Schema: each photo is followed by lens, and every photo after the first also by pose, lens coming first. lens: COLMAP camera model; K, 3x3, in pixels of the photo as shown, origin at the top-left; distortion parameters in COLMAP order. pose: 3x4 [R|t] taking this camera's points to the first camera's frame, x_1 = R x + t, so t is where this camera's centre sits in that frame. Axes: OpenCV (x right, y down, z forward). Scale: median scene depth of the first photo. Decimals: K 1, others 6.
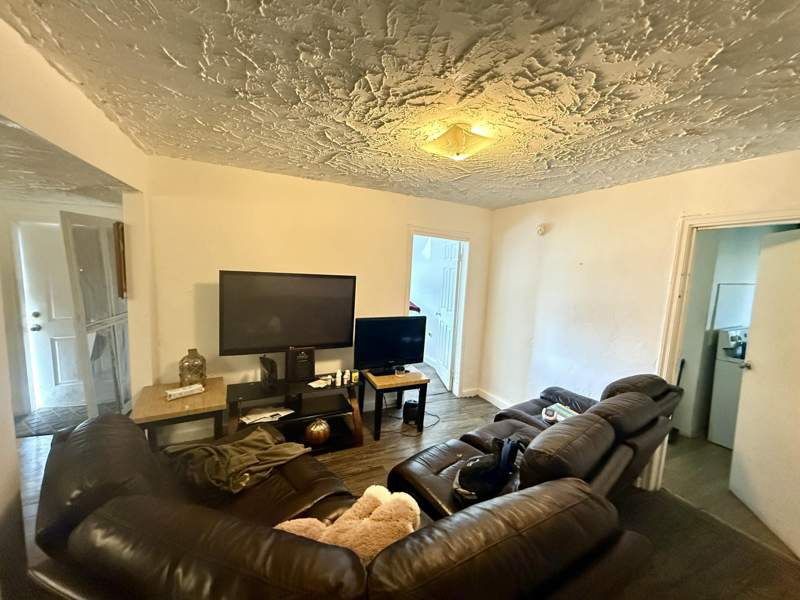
lens RADIAL K [[318.1, 0, 400.0], [0, 318.1, 300.0], [0, 0, 1]] dist [-0.000064, 0.000252]
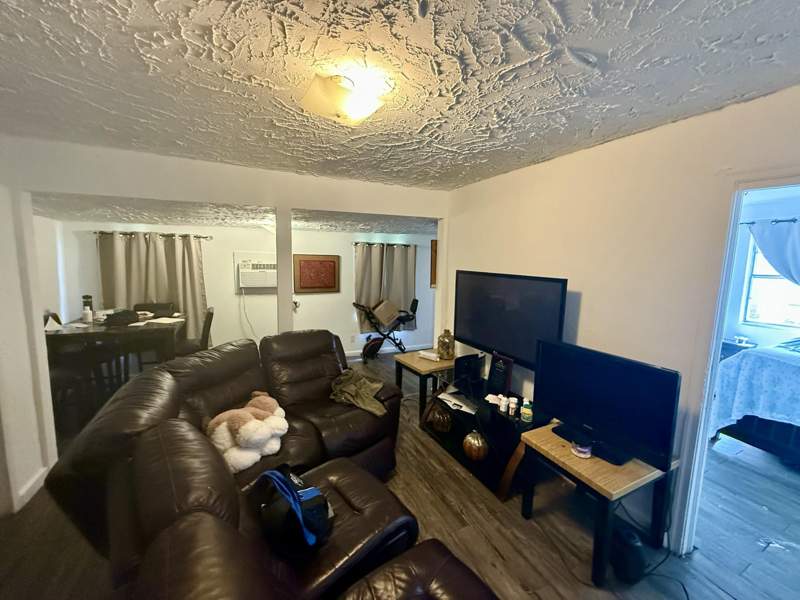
lens RADIAL K [[322.0, 0, 400.0], [0, 322.0, 300.0], [0, 0, 1]] dist [0.001438, 0.000345]
pose [[0.005356, 0.074835, -0.997182, 0.682538], [-0.135884, 0.988001, 0.073417, -0.040268], [0.990710, 0.135108, 0.015461, 0.778081]]
